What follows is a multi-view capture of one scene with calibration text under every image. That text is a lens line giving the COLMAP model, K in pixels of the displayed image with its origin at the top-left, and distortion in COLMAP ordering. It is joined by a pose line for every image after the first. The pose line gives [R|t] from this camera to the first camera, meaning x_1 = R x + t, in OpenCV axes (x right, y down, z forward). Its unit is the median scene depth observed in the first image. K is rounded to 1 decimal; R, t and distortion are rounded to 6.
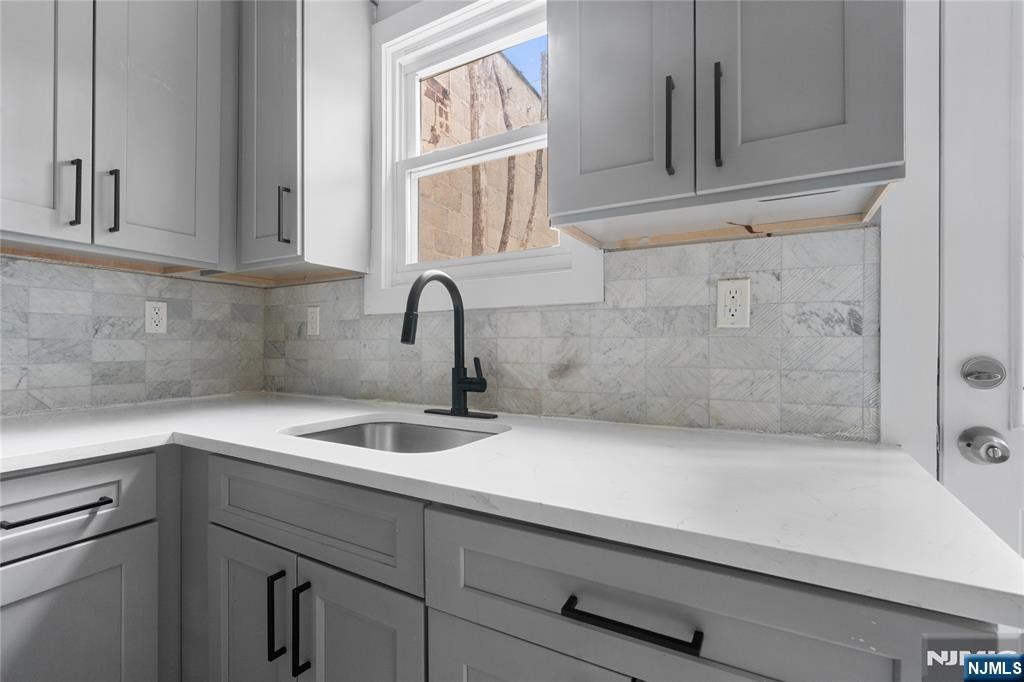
lens RADIAL K [[464.5, 0, 510.2], [0, 464.5, 346.0], [0, 0, 1]] dist [-0.003703, 0.000371]
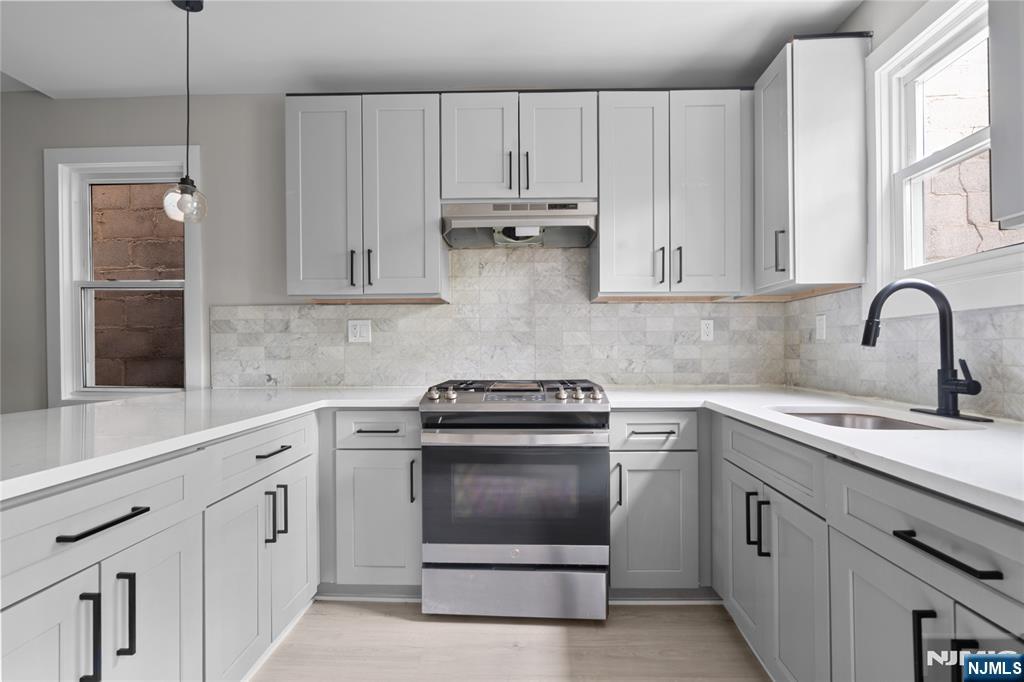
lens RADIAL K [[464.5, 0, 510.2], [0, 464.5, 346.0], [0, 0, 1]] dist [-0.003703, 0.000371]
pose [[0.441485, -0.010020, -0.897213, 0.362053], [0.003766, 0.999950, -0.009314, 0.001694], [0.897261, 0.000733, 0.441501, -0.287239]]
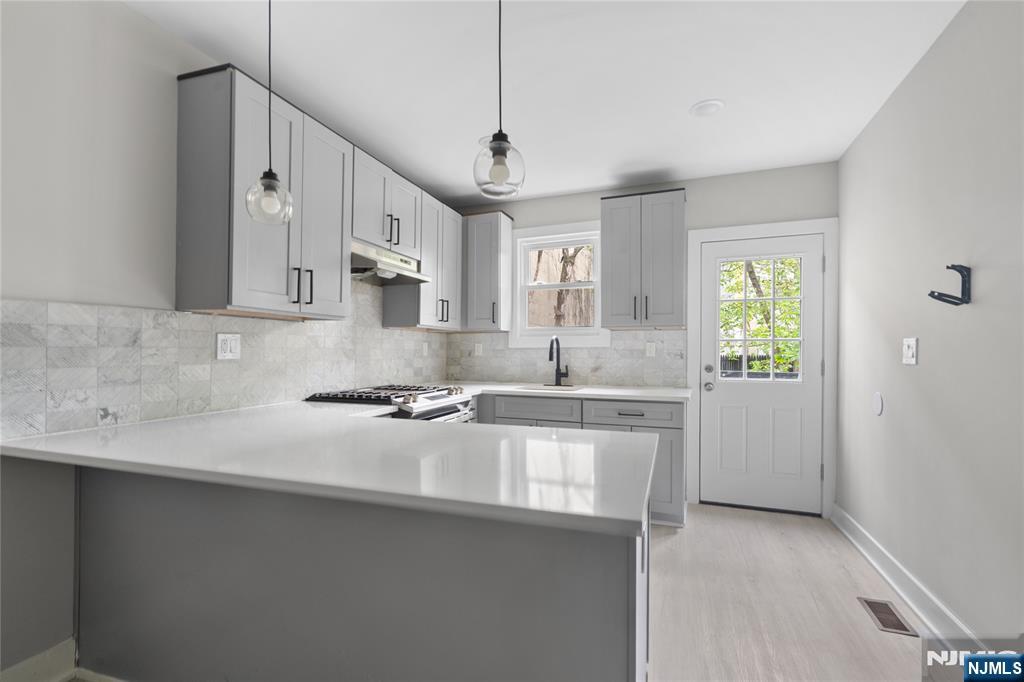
lens RADIAL K [[464.5, 0, 510.2], [0, 464.5, 346.0], [0, 0, 1]] dist [-0.003703, 0.000371]
pose [[0.990361, 0.001931, 0.138496, -0.754835], [-0.000328, 0.999933, -0.011599, -0.056863], [-0.138510, 0.011442, 0.990295, -1.668950]]
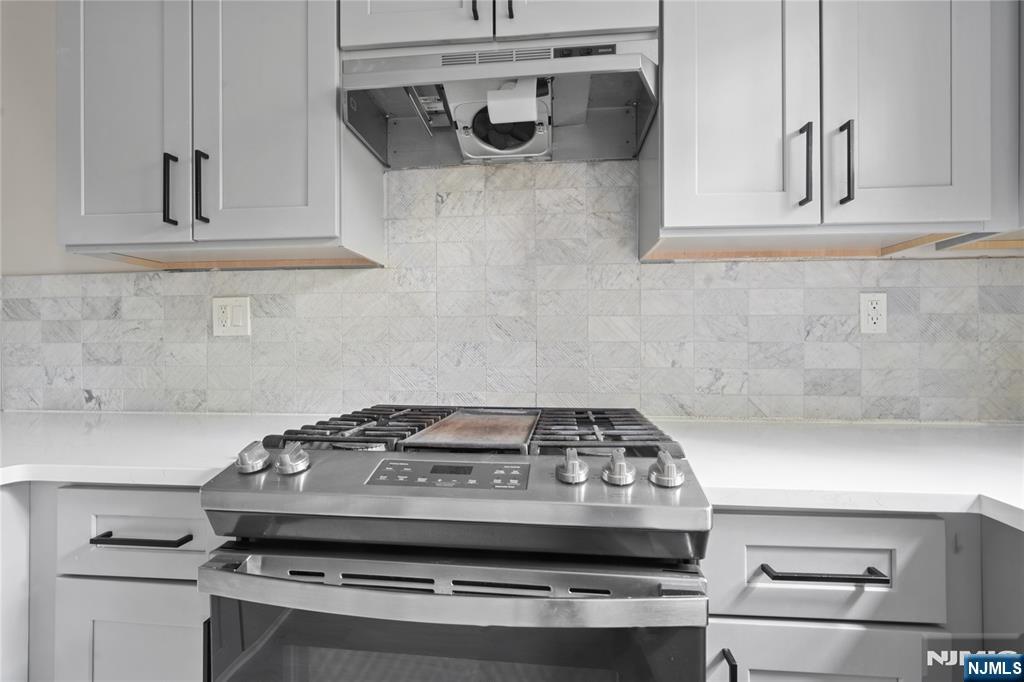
lens RADIAL K [[466.9, 0, 507.6], [0, 466.9, 342.2], [0, 0, 1]] dist [-0.001045, 0.000213]
pose [[0.365040, -0.015517, -0.930862, -0.298535], [-0.000038, 0.999861, -0.016682, -0.000076], [0.930992, 0.006124, 0.364989, 0.165839]]
